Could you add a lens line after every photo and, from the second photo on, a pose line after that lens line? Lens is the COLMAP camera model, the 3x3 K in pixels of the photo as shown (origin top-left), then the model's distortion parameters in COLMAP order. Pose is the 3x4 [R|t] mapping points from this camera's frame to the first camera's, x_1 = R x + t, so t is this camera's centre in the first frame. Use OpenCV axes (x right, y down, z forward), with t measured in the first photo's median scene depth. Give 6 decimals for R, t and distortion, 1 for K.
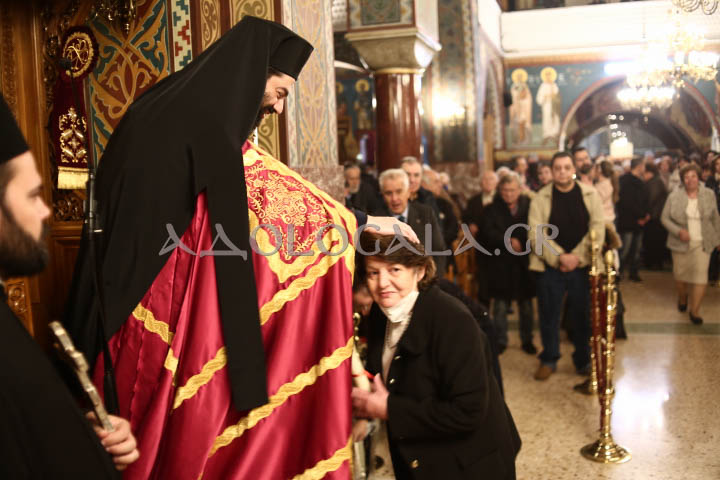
lens RADIAL K [[717.5, 0, 360.0], [0, 717.5, 240.0], [0, 0, 1]] dist [-0.141418, 0.089249]
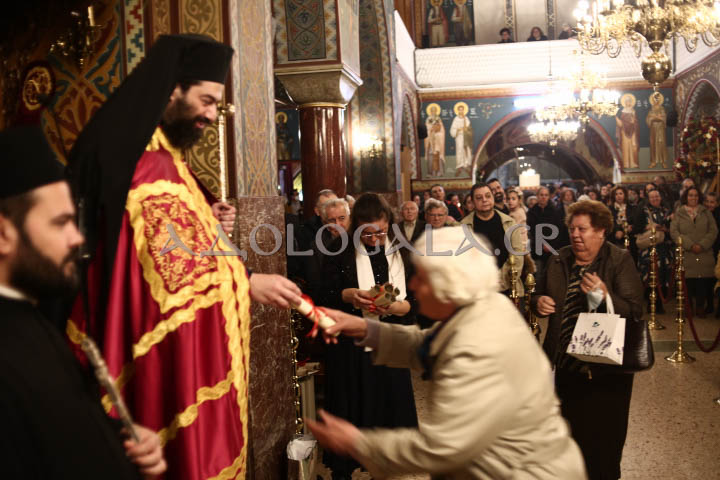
lens RADIAL K [[714.9, 0, 360.0], [0, 714.9, 240.0], [0, 0, 1]] dist [-0.145256, 0.100692]
pose [[0.992361, -0.006326, 0.123206, -0.022975], [0.011484, 0.999085, -0.041202, 0.002838], [-0.122832, 0.042302, 0.991525, -0.027377]]
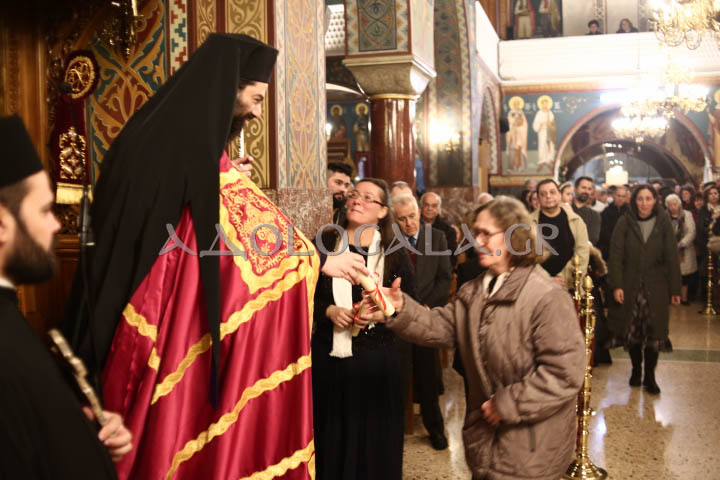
lens RADIAL K [[714.9, 0, 360.0], [0, 714.9, 240.0], [0, 0, 1]] dist [-0.145256, 0.100692]
pose [[0.999708, 0.024156, 0.000212, 0.010460], [-0.024139, 0.999275, -0.029449, 0.000654], [-0.000923, 0.029435, 0.999566, -0.018959]]
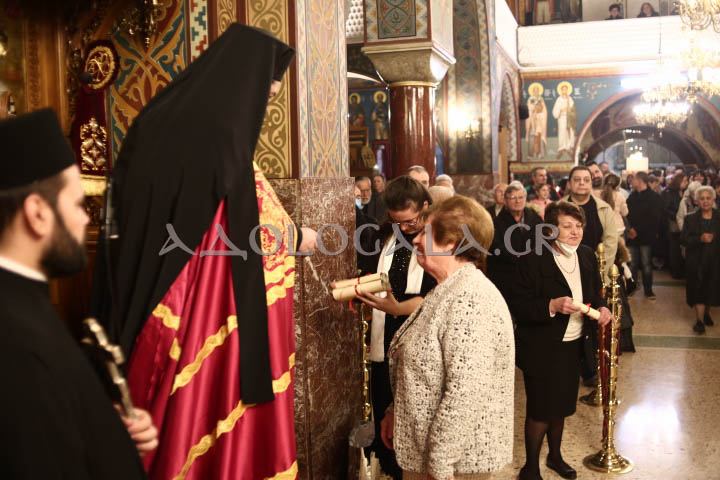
lens RADIAL K [[714.9, 0, 360.0], [0, 714.9, 240.0], [0, 0, 1]] dist [-0.145256, 0.100692]
pose [[0.999559, 0.017414, -0.024054, 0.006195], [-0.017723, 0.999763, -0.012680, -0.000210], [0.023828, 0.013101, 0.999630, -0.013105]]
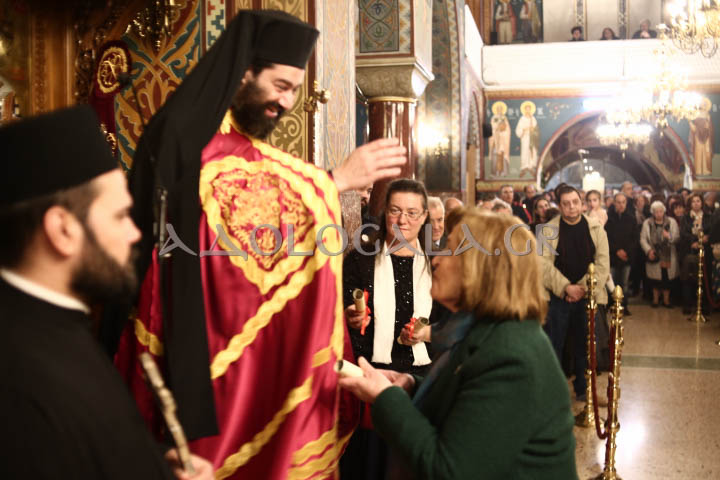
lens RADIAL K [[714.9, 0, 360.0], [0, 714.9, 240.0], [0, 0, 1]] dist [-0.145256, 0.100692]
pose [[0.998163, 0.031763, 0.051601, -0.041316], [-0.029952, 0.998921, -0.035496, -0.001875], [-0.052673, 0.033885, 0.998037, 0.007590]]
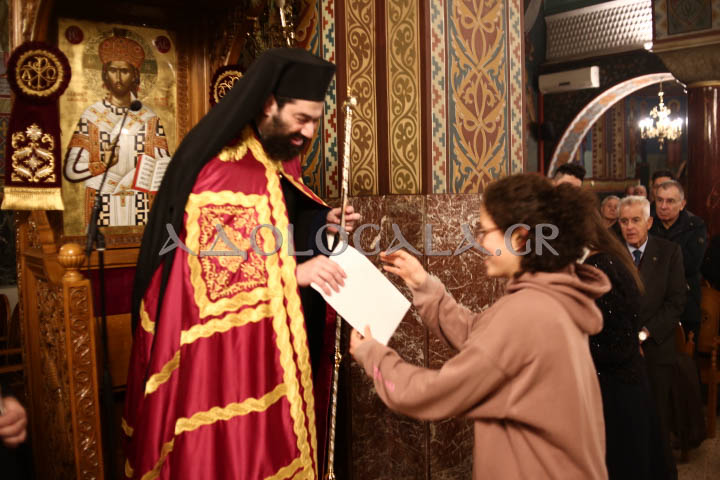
lens RADIAL K [[714.9, 0, 360.0], [0, 714.9, 240.0], [0, 0, 1]] dist [-0.145256, 0.100692]
pose [[0.843884, 0.060297, -0.533126, 0.159600], [-0.071119, 0.997468, 0.000239, -0.015355], [0.531791, 0.037714, 0.846036, 0.059744]]
